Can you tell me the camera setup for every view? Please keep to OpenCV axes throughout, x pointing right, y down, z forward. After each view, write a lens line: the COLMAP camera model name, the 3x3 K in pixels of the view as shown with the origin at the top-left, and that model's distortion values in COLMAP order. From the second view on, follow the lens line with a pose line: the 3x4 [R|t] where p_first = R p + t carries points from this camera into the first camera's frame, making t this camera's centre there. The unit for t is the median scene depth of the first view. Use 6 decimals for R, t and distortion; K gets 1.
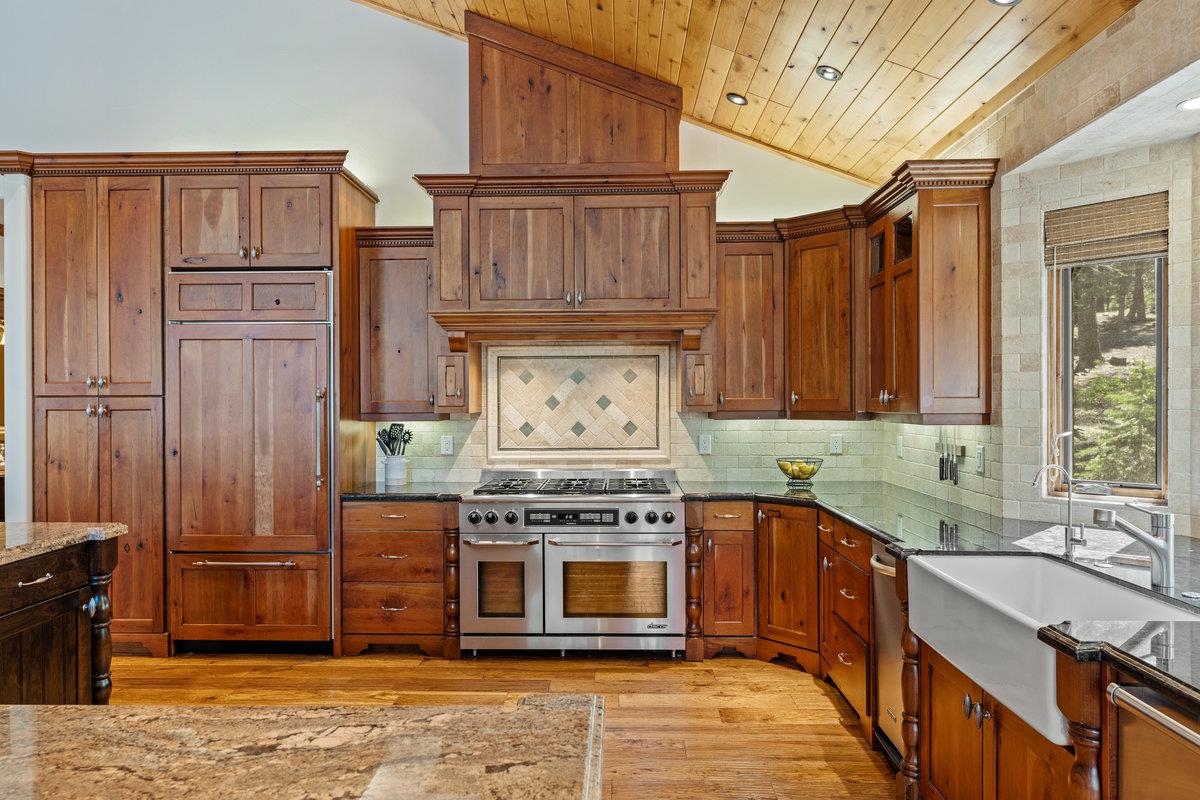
lens RADIAL K [[793.0, 0, 600.0], [0, 793.0, 400.0], [0, 0, 1]] dist [0.001231, -0.000747]
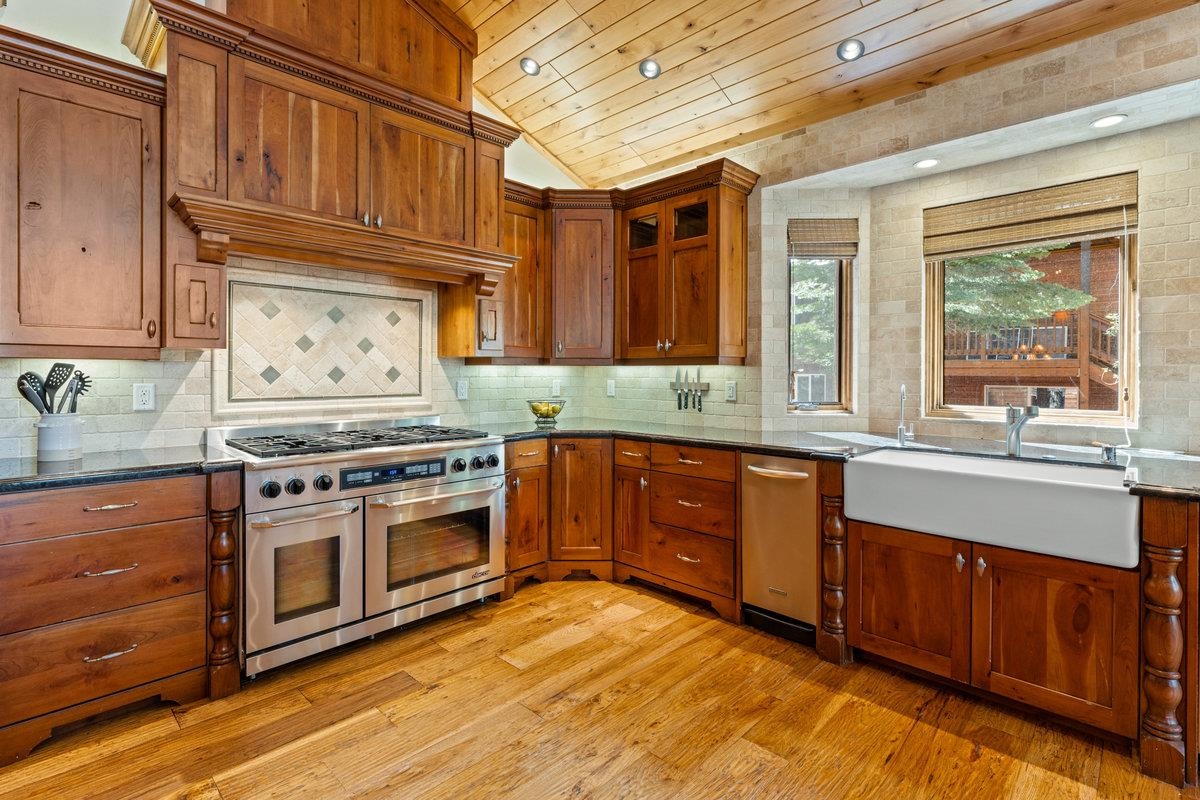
lens RADIAL K [[560.8, 0, 598.1], [0, 560.8, 374.9], [0, 0, 1]] dist [-0.002326, -0.000429]
pose [[0.678347, 0.005270, 0.734722, -0.314322], [-0.006497, 0.999978, -0.001174, 0.039045], [-0.734713, -0.003977, 0.678367, 0.403613]]
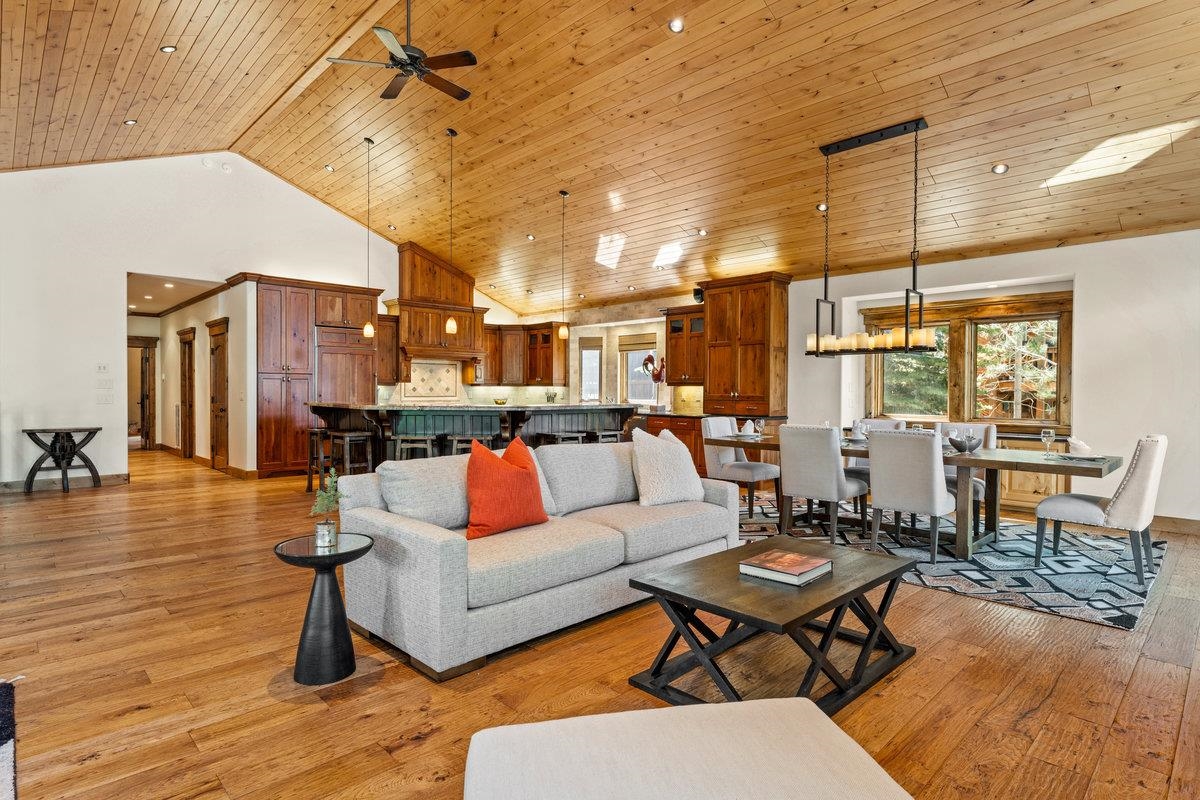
lens RADIAL K [[630.4, 0, 600.0], [0, 630.4, 400.0], [0, 0, 1]] dist [0.000595, 0.000447]
pose [[0.694303, -0.004160, 0.719671, -1.339575], [-0.007651, 0.999884, 0.013161, 0.043853], [-0.719642, -0.014644, 0.694191, -1.076704]]
